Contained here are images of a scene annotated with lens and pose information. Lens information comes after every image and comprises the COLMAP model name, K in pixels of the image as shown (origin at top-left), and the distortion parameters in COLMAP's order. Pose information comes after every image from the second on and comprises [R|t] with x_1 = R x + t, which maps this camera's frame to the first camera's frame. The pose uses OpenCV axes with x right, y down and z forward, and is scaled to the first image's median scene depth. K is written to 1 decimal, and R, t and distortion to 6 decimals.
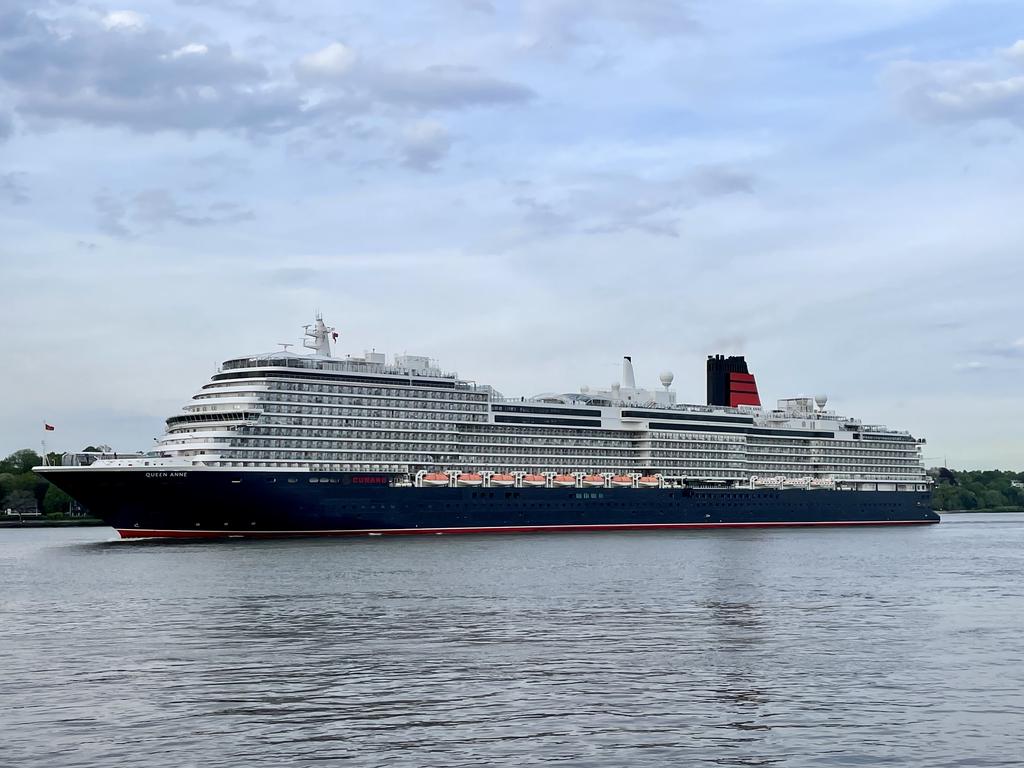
lens RADIAL K [[1306.9, 0, 512.0], [0, 1306.9, 384.0], [0, 0, 1]] dist [0.198948, 0.013395]
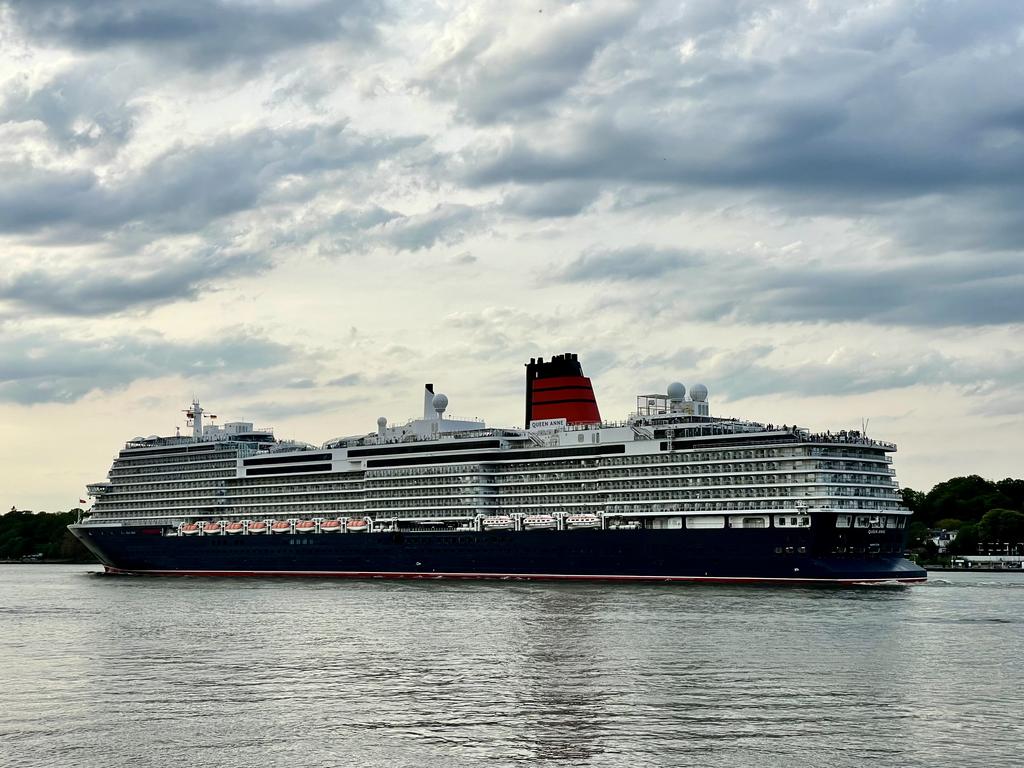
lens RADIAL K [[1569.3, 0, 512.0], [0, 1569.3, 384.0], [0, 0, 1]] dist [0.188411, 0.029195]
pose [[0.083304, -0.098802, -0.991614, 1.158652], [0.091745, 0.991607, -0.091094, 0.082123], [0.992292, -0.083388, 0.091670, 0.963672]]
